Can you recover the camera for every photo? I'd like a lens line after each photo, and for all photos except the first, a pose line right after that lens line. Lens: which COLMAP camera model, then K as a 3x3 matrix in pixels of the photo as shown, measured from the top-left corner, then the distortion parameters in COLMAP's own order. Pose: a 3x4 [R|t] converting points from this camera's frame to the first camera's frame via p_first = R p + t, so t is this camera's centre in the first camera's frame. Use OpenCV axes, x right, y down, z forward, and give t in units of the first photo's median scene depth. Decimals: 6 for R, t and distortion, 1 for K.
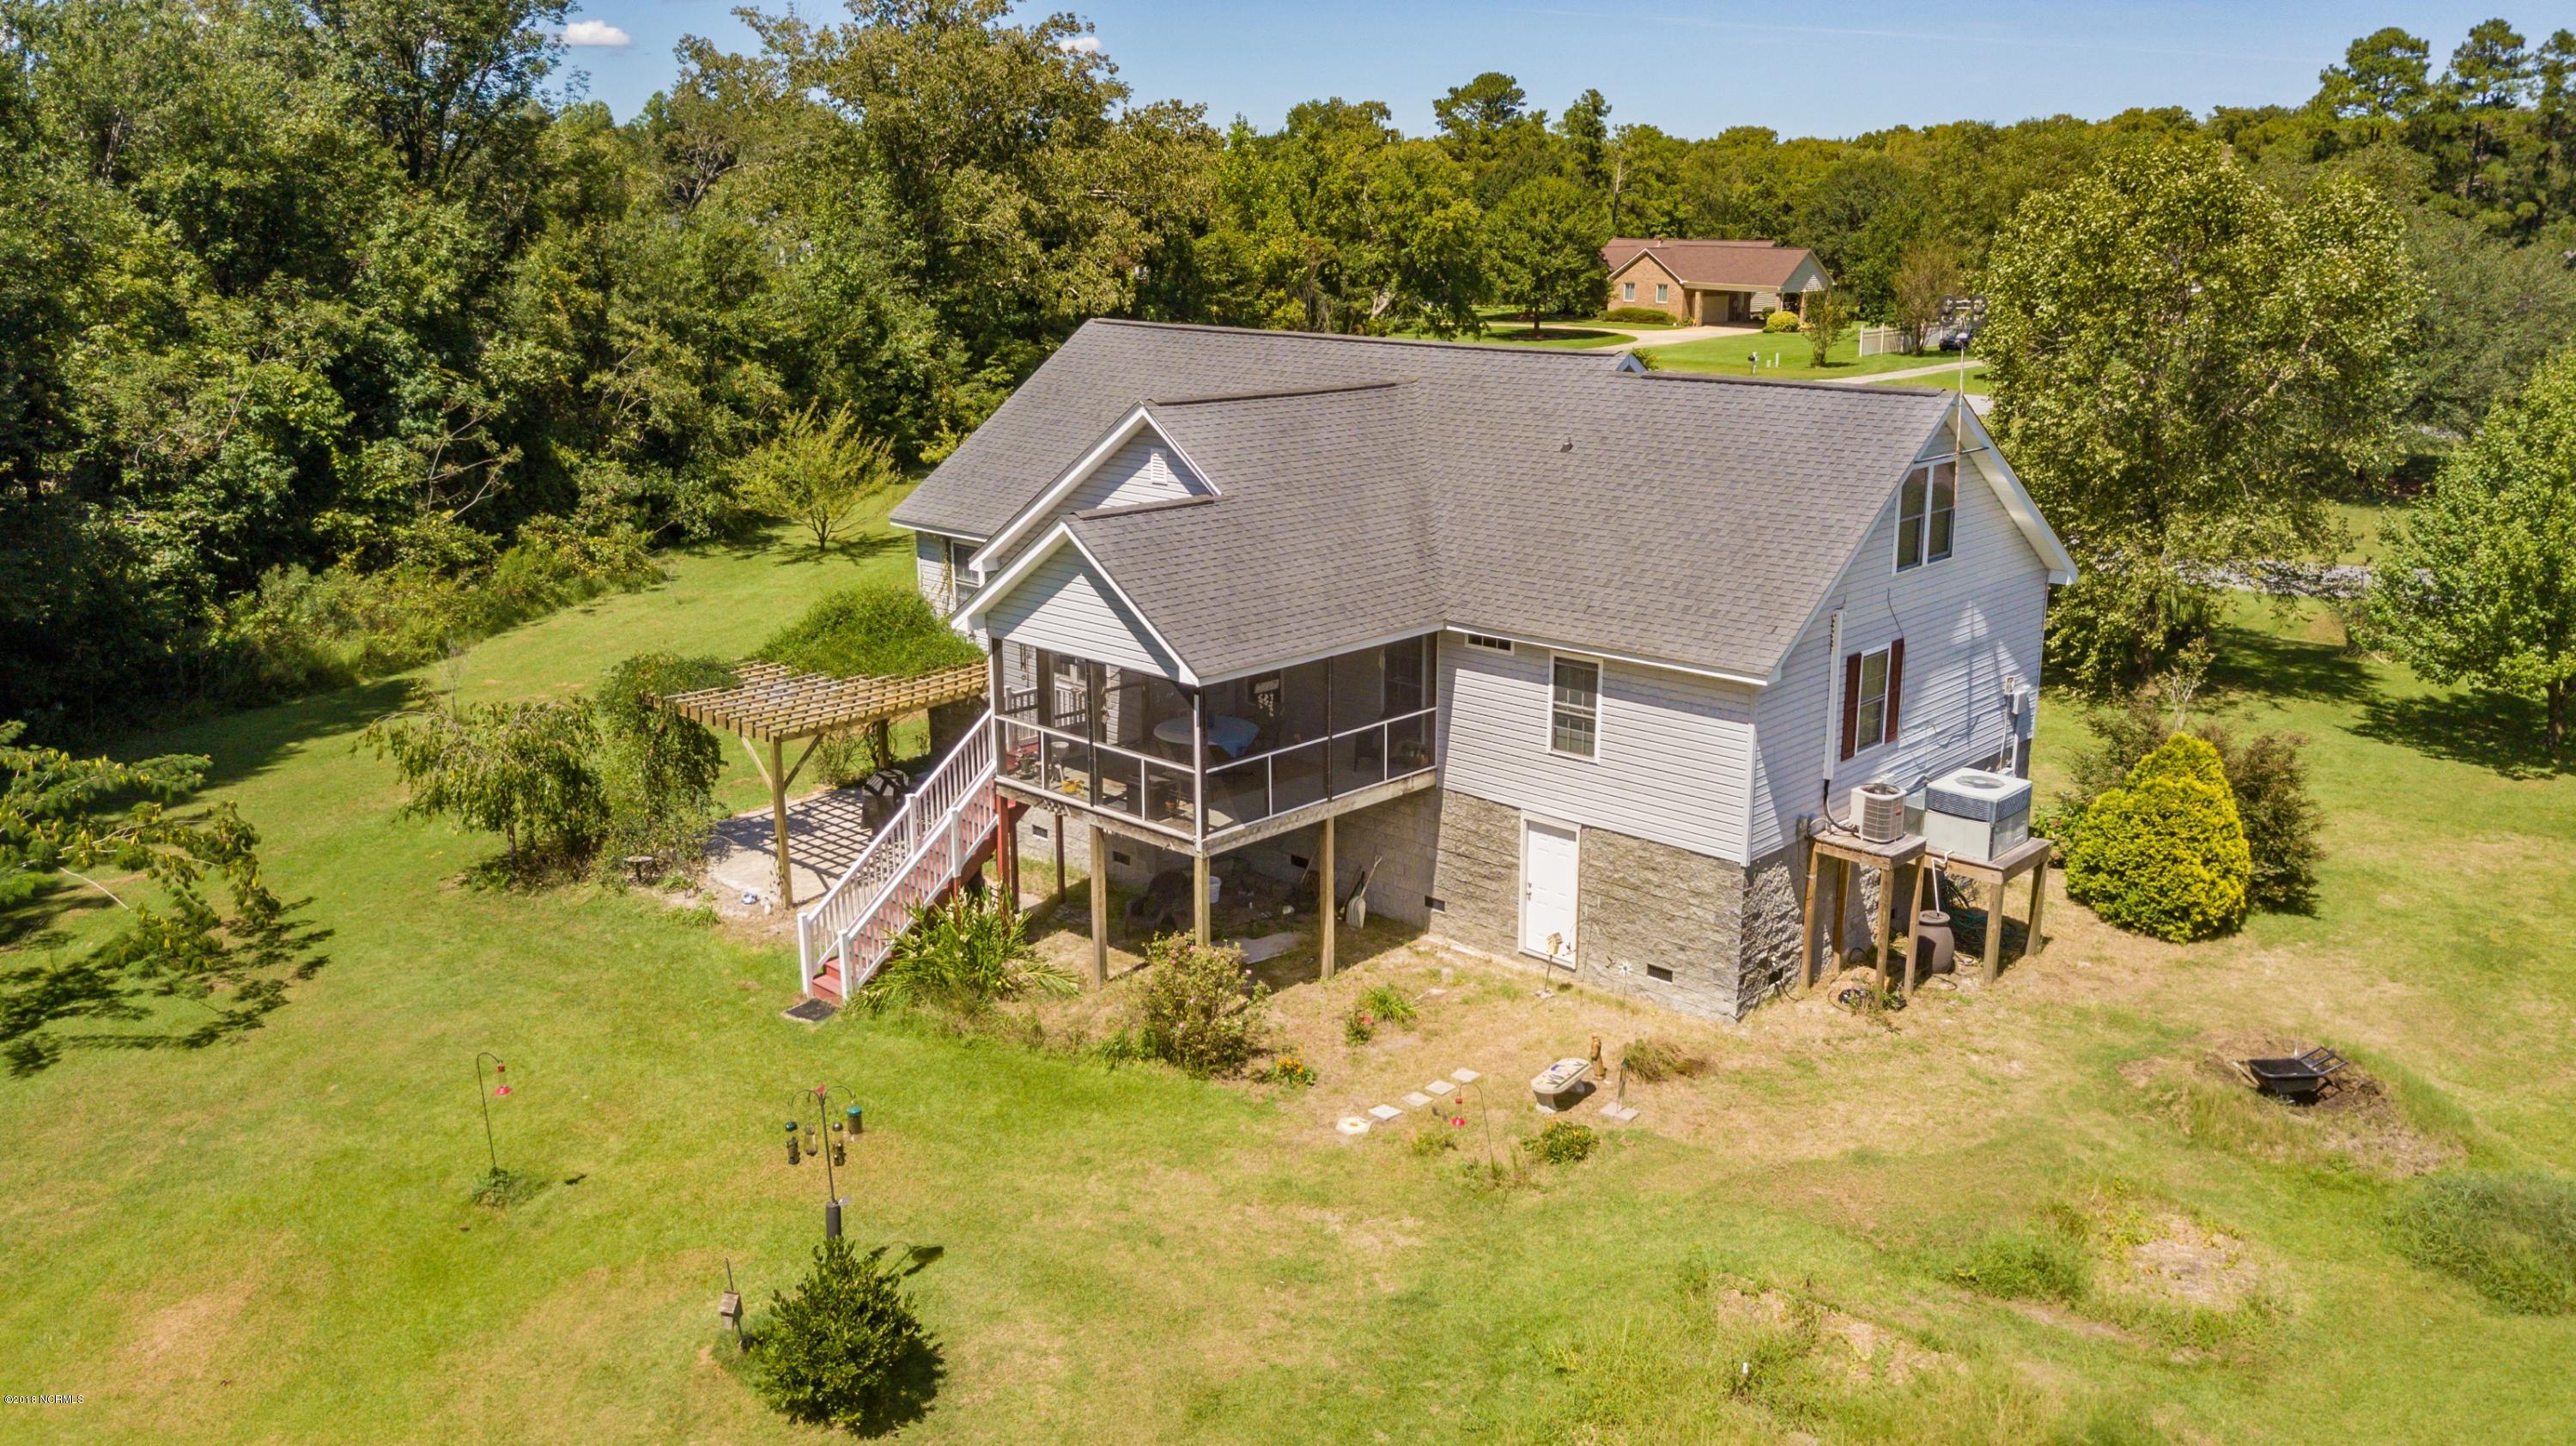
lens RADIAL K [[2044.6, 0, 1298.5], [0, 2044.6, 728.6], [0, 0, 1]] dist [-0.001609, 0.034758]
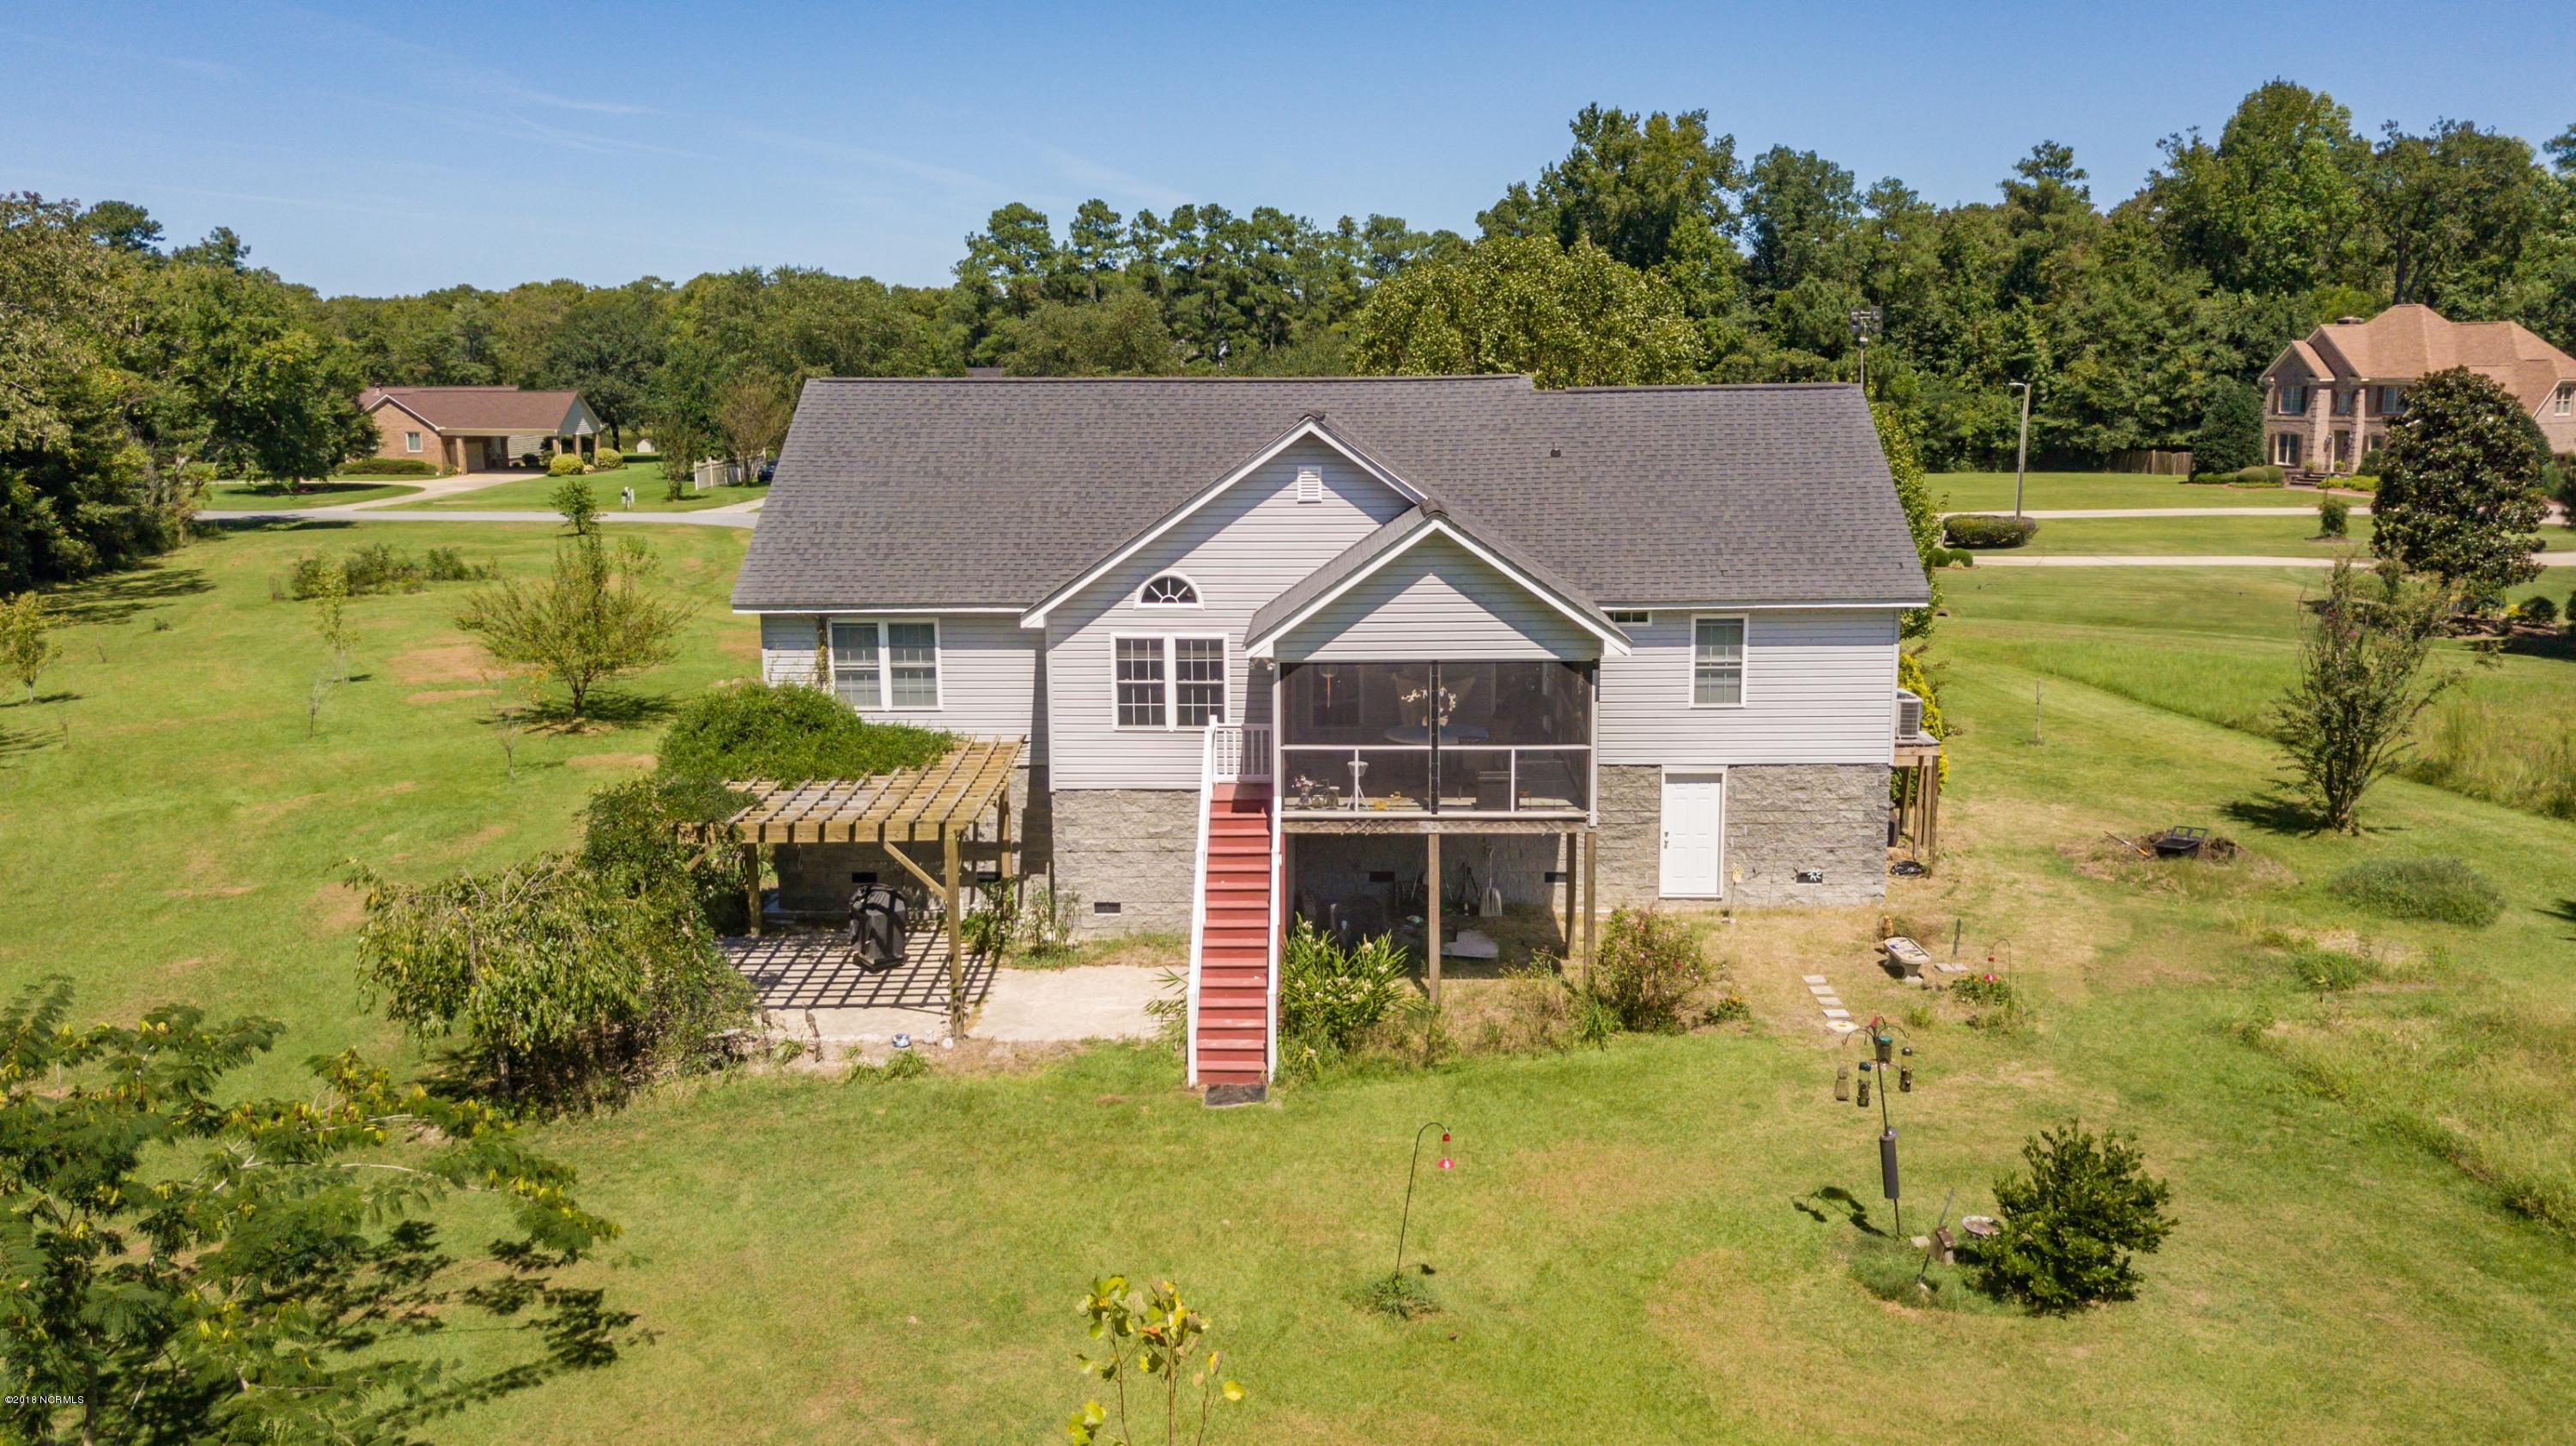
lens RADIAL K [[2044.6, 0, 1291.5], [0, 2044.6, 716.8], [0, 0, 1]] dist [-0.001609, 0.034758]
pose [[0.731990, -0.120627, 0.670552, -0.218805], [0.180139, 0.983443, -0.019730, -0.000142], [-0.657070, 0.135235, 0.741600, 0.086505]]
